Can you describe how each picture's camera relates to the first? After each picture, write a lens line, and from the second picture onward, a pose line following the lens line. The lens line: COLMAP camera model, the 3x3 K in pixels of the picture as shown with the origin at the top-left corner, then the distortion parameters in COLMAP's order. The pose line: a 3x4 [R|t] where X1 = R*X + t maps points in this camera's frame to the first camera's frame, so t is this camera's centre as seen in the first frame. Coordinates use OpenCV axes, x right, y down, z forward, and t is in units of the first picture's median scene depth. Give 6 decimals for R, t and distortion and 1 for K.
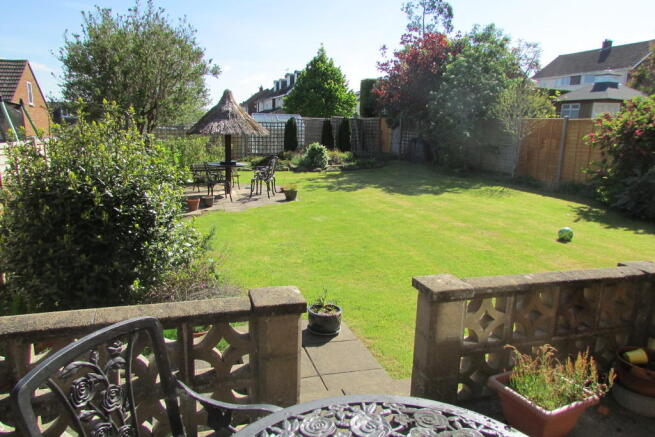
lens RADIAL K [[475.2, 0, 329.6], [0, 475.2, 222.0], [0, 0, 1]] dist [-0.003358, 0.010147]
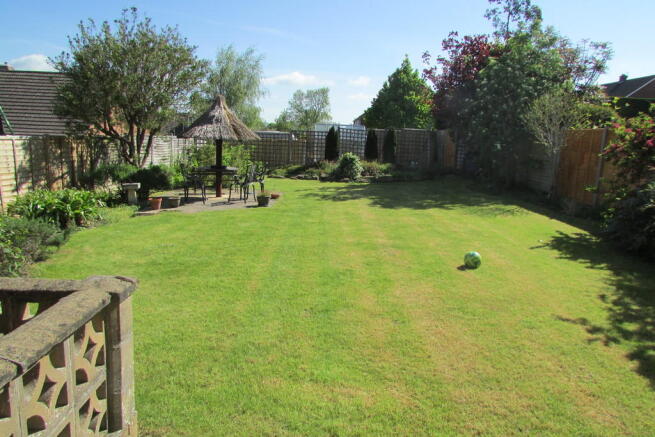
lens RADIAL K [[475.2, 0, 326.3], [0, 475.2, 215.9], [0, 0, 1]] dist [-0.003358, 0.010147]
pose [[0.963102, 0.059646, -0.262445, 0.195638], [-0.070766, 0.996943, -0.033115, -0.001990], [0.259668, 0.050466, 0.964378, 0.060092]]
